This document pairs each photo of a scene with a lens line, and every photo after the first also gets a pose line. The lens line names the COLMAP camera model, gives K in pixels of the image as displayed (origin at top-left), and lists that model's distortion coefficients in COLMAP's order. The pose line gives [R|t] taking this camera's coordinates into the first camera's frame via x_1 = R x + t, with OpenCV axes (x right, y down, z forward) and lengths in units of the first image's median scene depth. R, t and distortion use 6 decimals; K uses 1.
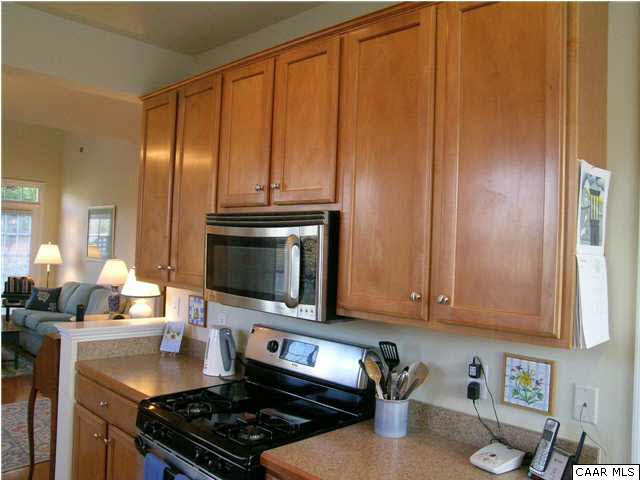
lens RADIAL K [[532.6, 0, 320.6], [0, 532.6, 236.0], [0, 0, 1]] dist [-0.149441, 0.123669]
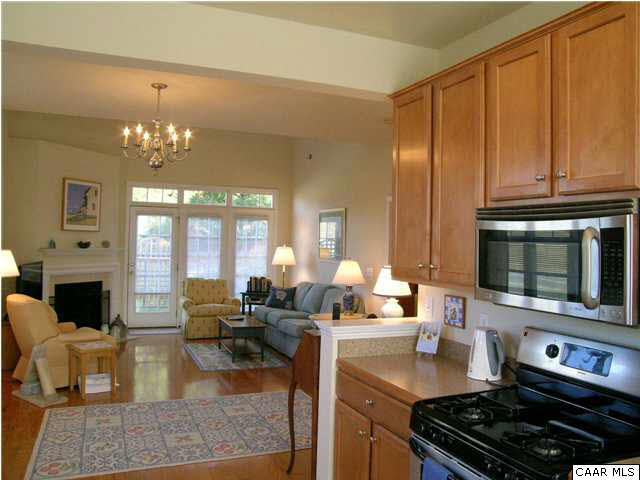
lens RADIAL K [[532.6, 0, 320.6], [0, 532.6, 236.0], [0, 0, 1]] dist [-0.149441, 0.123669]
pose [[0.924147, -0.020588, -0.381482, -0.093135], [0.019706, 0.999786, -0.006218, 0.006107], [0.381529, -0.001771, 0.924355, 0.018521]]
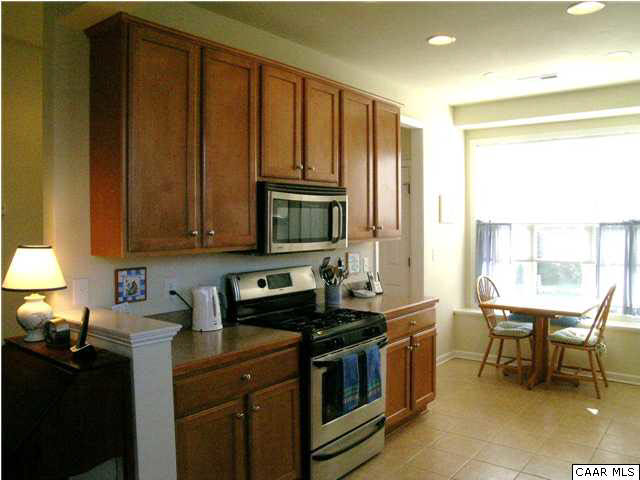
lens RADIAL K [[532.6, 0, 320.6], [0, 532.6, 236.0], [0, 0, 1]] dist [-0.149441, 0.123669]
pose [[-0.103501, -0.073642, 0.991899, -1.148798], [-0.020585, 0.997200, 0.071887, -0.007100], [-0.994416, -0.012978, -0.104727, 0.805578]]
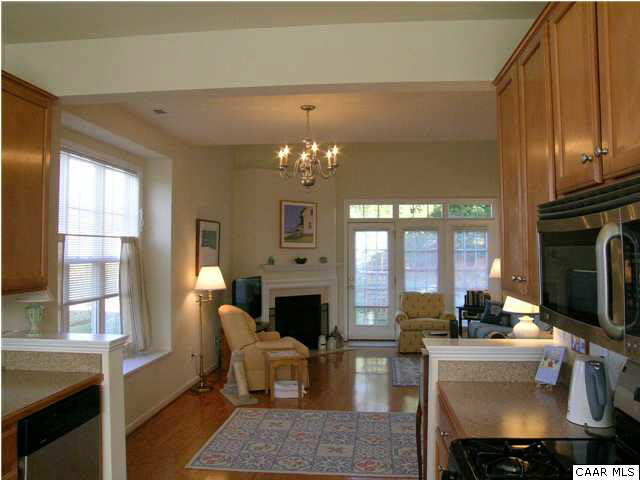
lens RADIAL K [[532.6, 0, 320.6], [0, 532.6, 236.0], [0, 0, 1]] dist [-0.149441, 0.123669]
pose [[0.624686, -0.063768, -0.778268, 0.131003], [0.041841, 0.997962, -0.048185, 0.019187], [0.779754, -0.002463, 0.626081, 0.235612]]
